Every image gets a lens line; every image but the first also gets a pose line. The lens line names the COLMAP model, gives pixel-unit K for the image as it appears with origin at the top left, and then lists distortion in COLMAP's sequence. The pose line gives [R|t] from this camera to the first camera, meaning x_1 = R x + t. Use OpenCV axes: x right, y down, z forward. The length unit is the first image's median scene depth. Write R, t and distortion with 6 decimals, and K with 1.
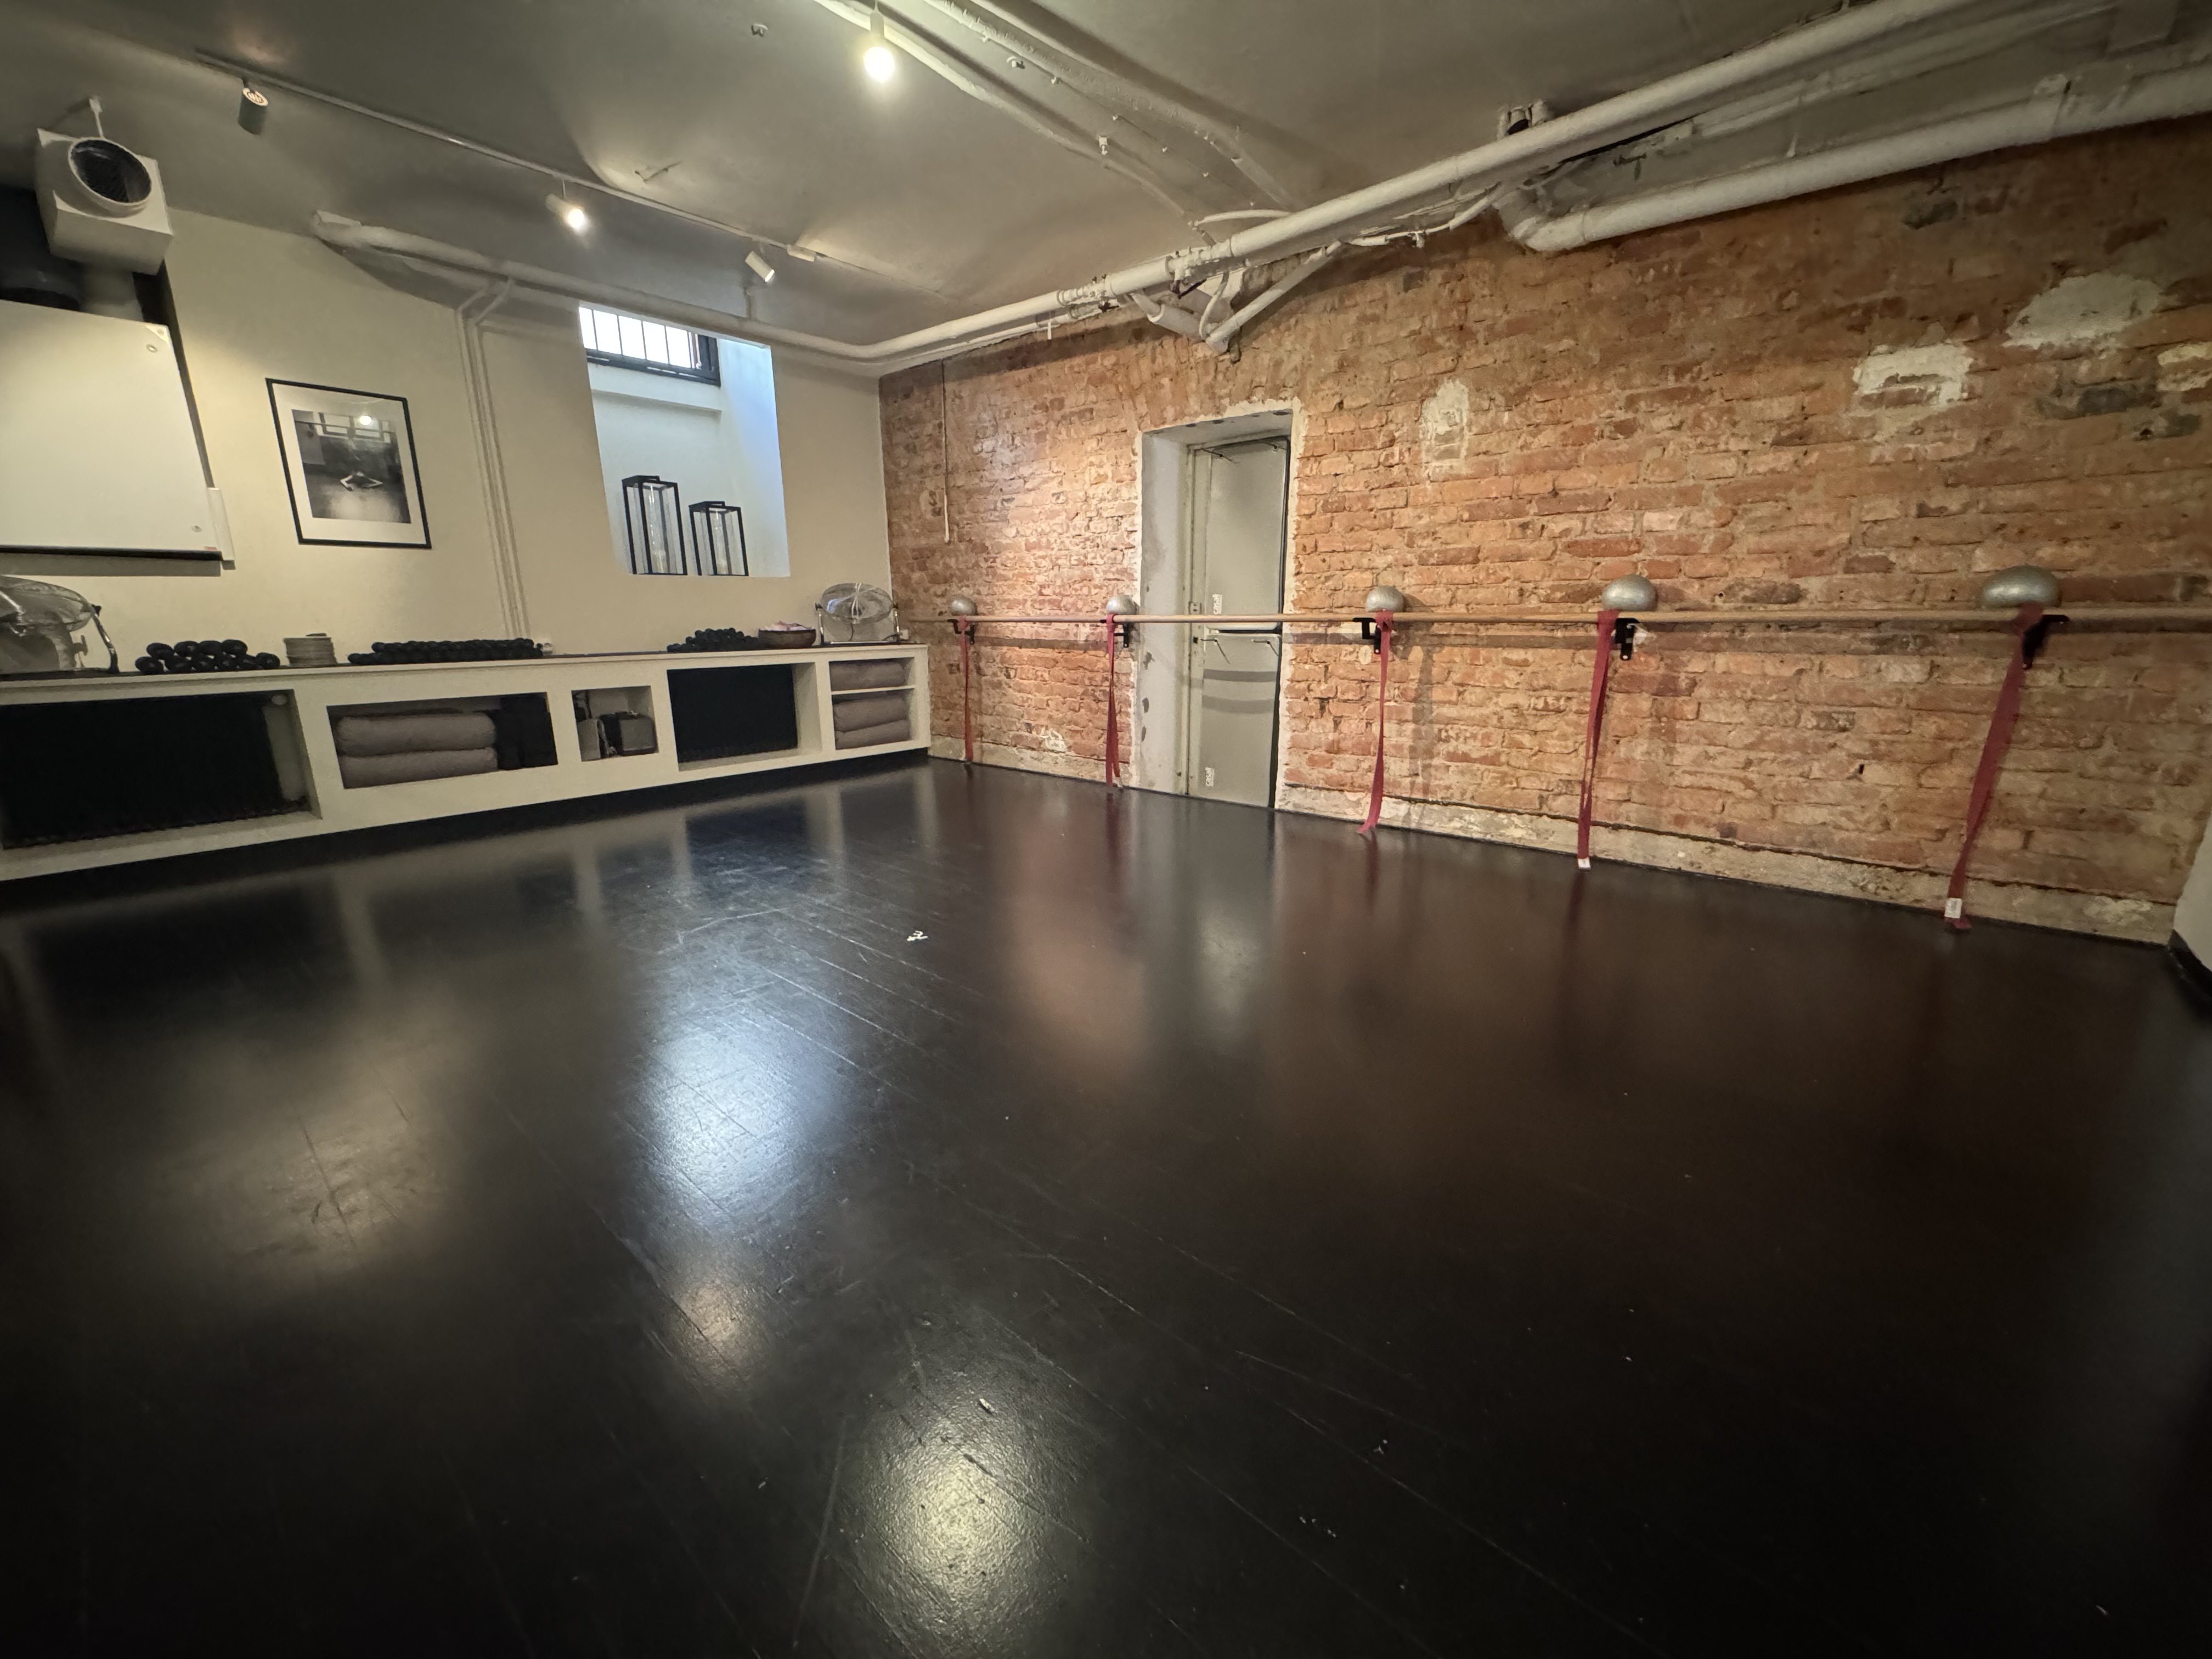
lens RADIAL K [[889.5, 0, 1103.7], [0, 889.5, 832.8], [0, 0, 1]] dist [0.000183, 0.001223]
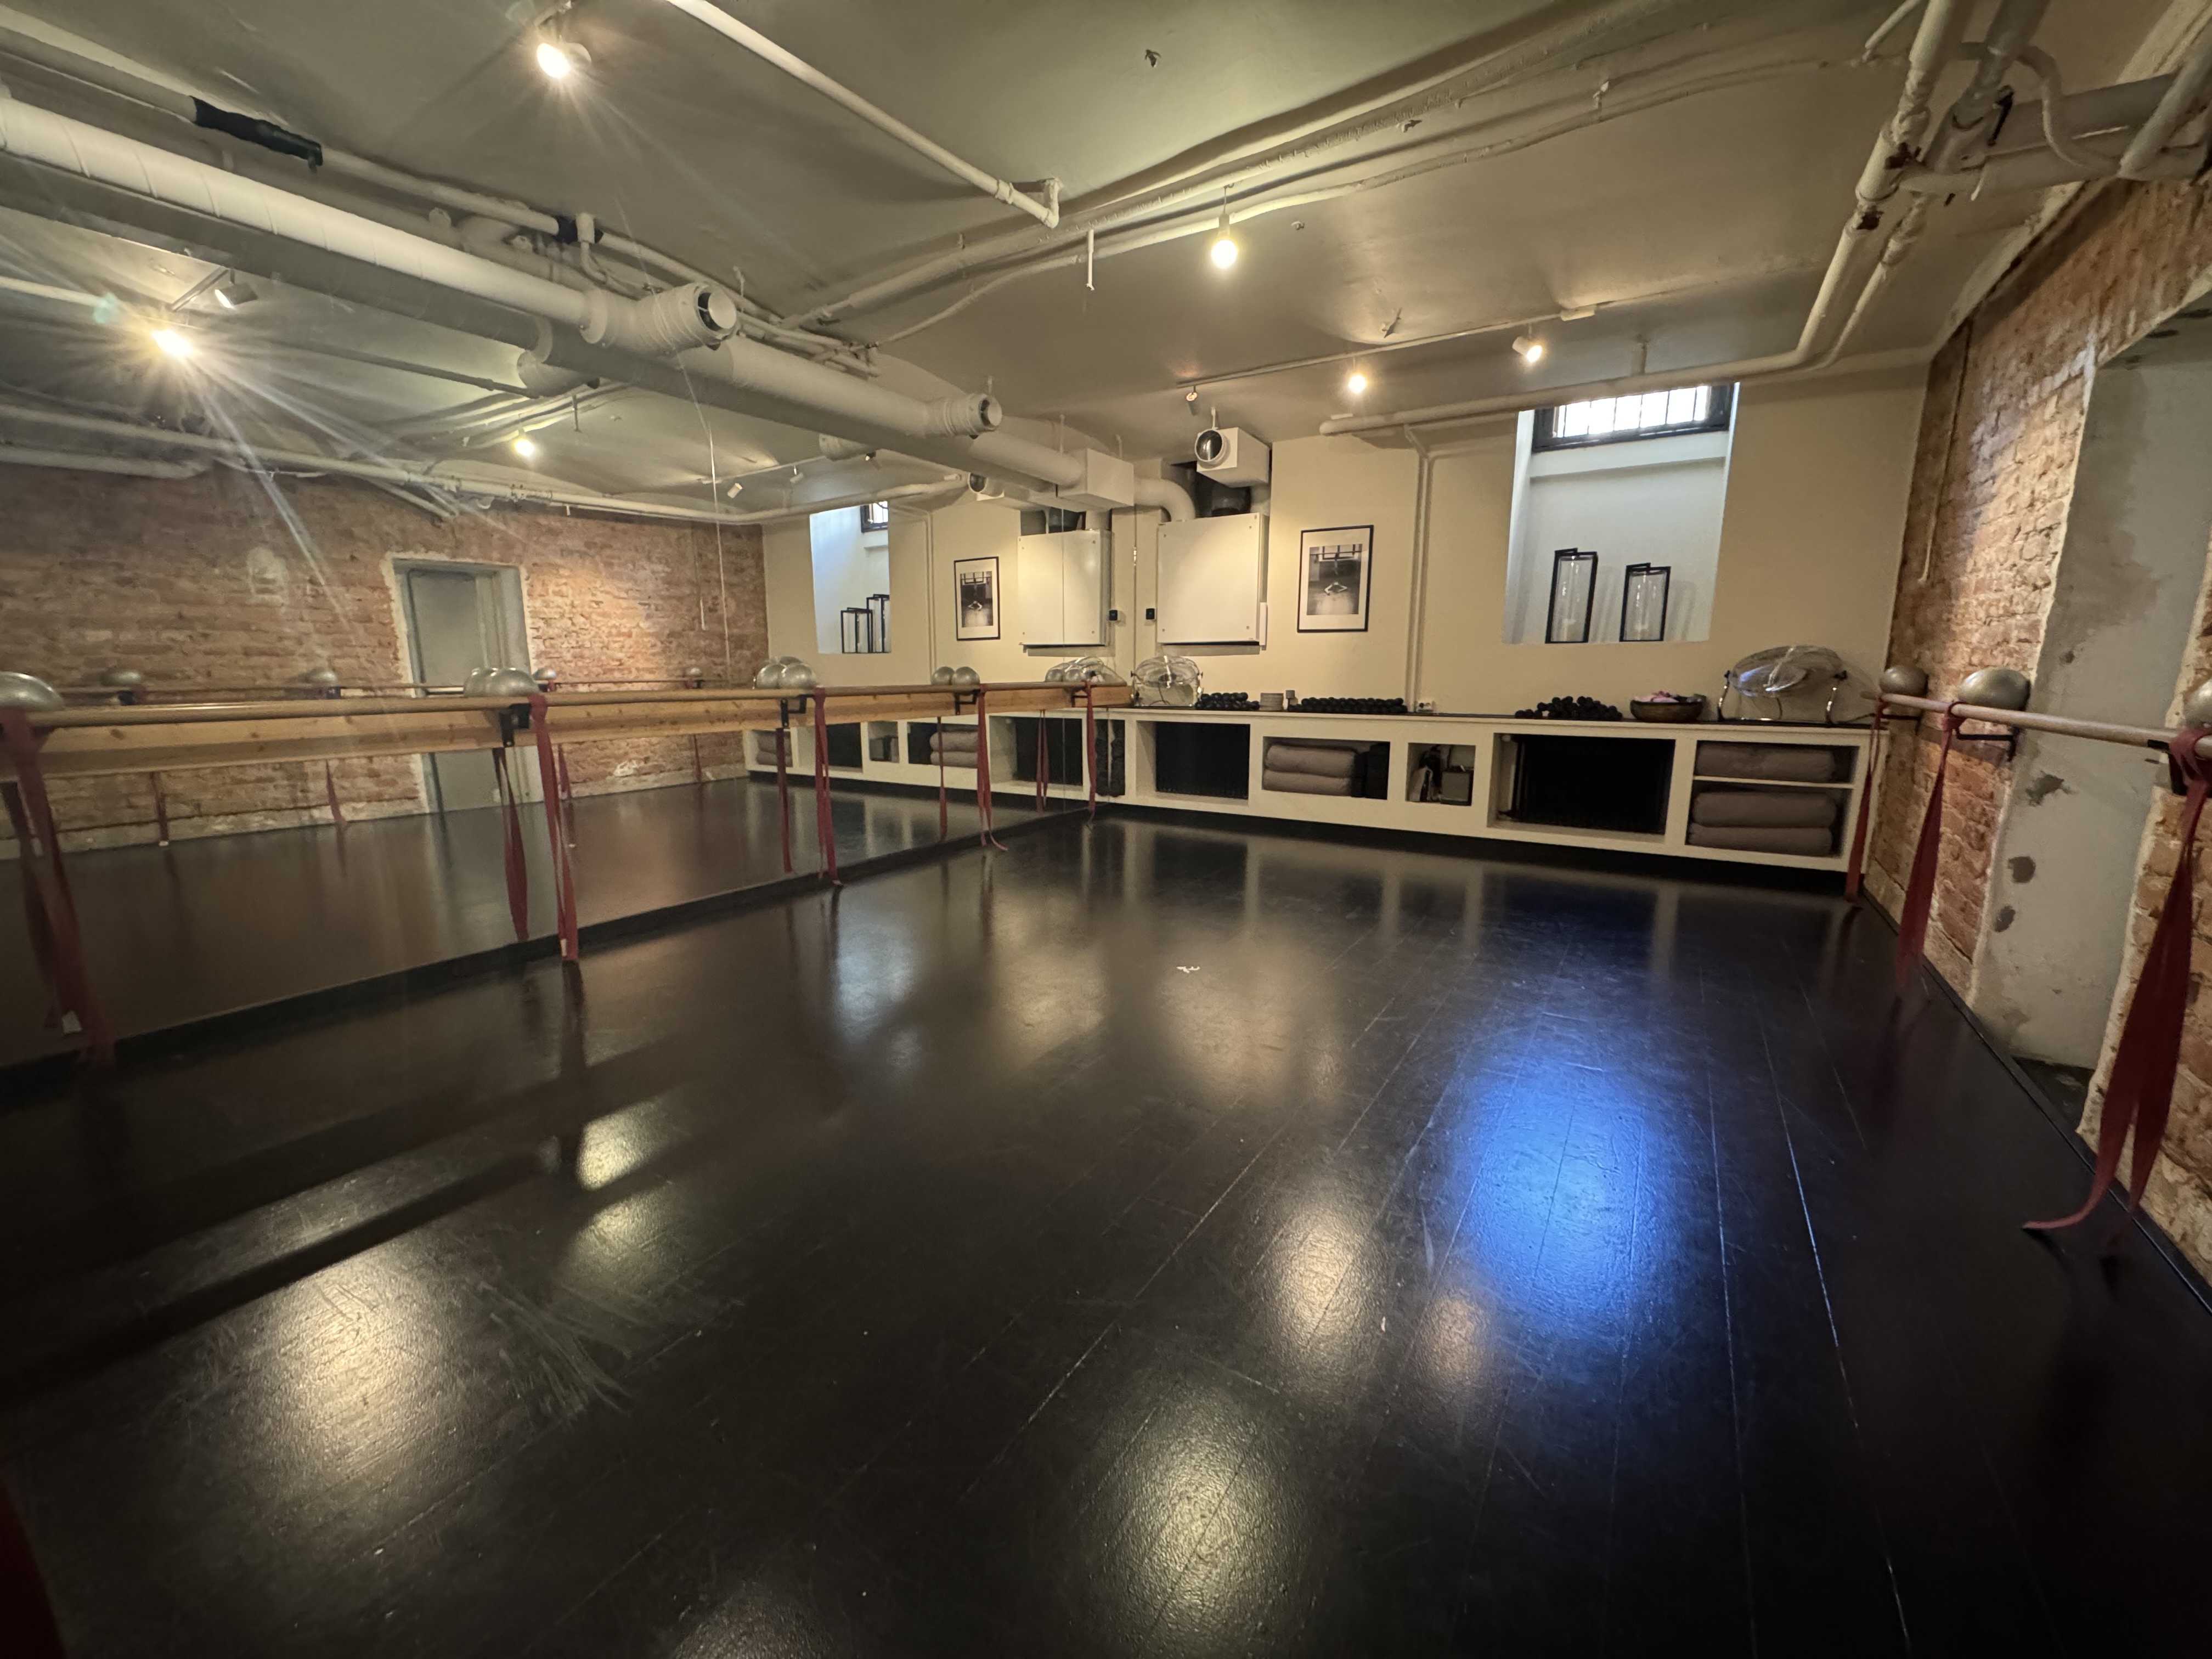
lens RADIAL K [[889.5, 0, 1102.1], [0, 889.5, 830.8], [0, 0, 1]] dist [0.000183, 0.001223]
pose [[0.147921, 0.187785, -0.971008, 0.553075], [-0.240617, 0.959141, 0.148835, -0.128380], [0.959283, 0.211625, 0.187061, 0.412202]]
